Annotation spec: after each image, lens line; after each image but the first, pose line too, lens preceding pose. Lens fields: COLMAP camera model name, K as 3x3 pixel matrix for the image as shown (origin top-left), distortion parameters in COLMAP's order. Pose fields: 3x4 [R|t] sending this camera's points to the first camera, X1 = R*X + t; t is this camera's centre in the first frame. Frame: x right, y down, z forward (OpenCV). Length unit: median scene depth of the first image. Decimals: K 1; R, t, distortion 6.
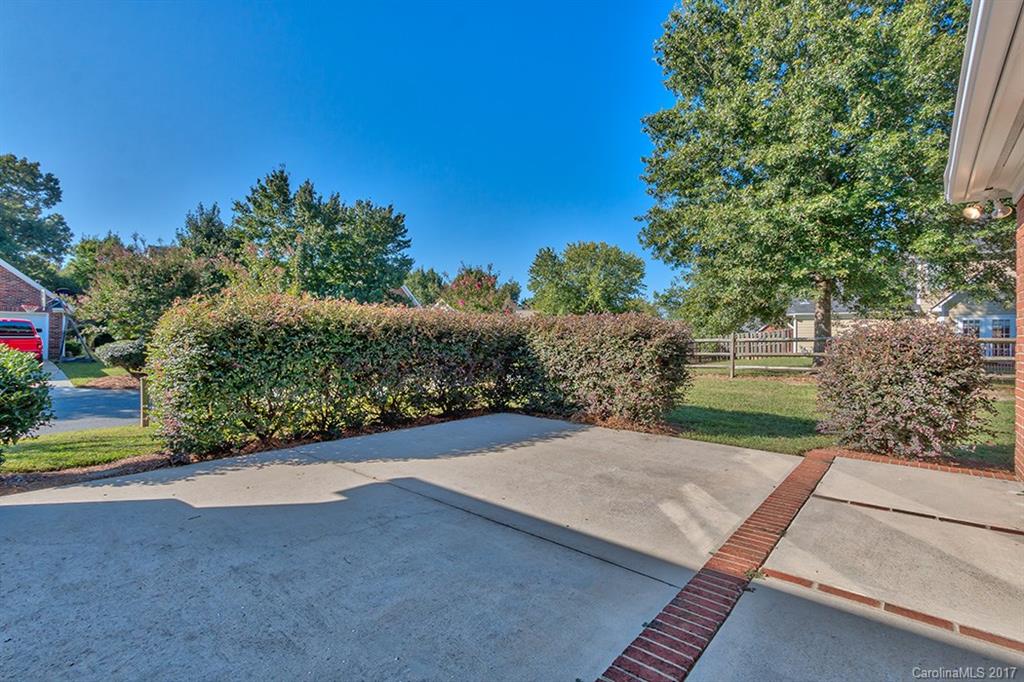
lens RADIAL K [[471.0, 0, 512.0], [0, 471.0, 341.0], [0, 0, 1]] dist [0.000913, -0.000249]
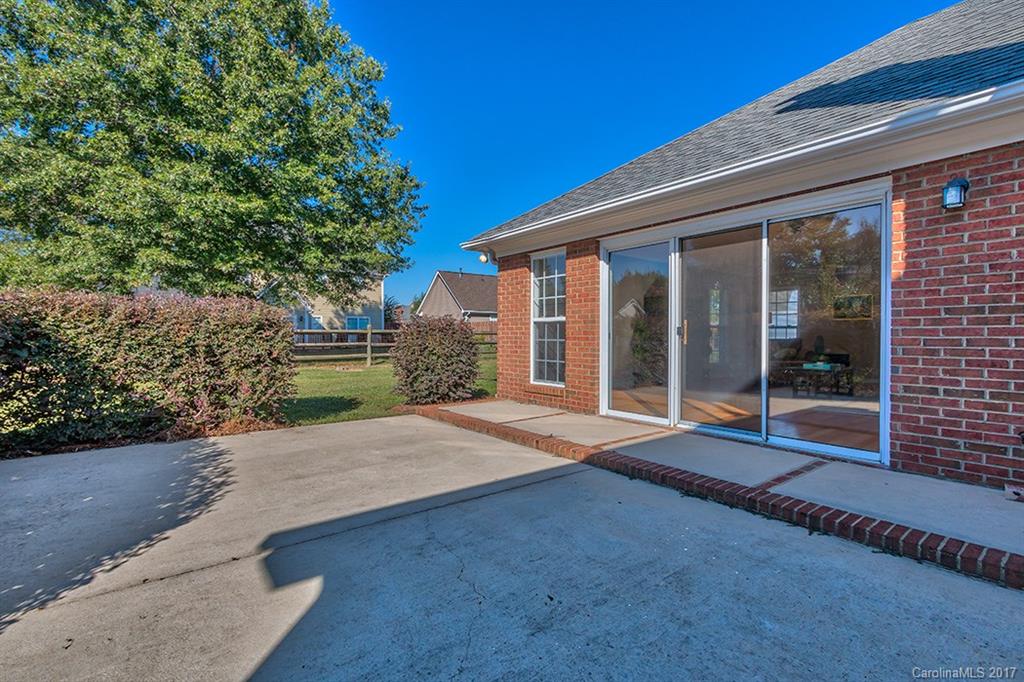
lens RADIAL K [[471.0, 0, 512.0], [0, 471.0, 341.0], [0, 0, 1]] dist [0.000913, -0.000249]
pose [[0.193233, -0.019290, 0.980963, -0.862412], [0.007147, 0.999808, 0.018253, 0.012410], [-0.981127, 0.003484, 0.193334, 0.591959]]
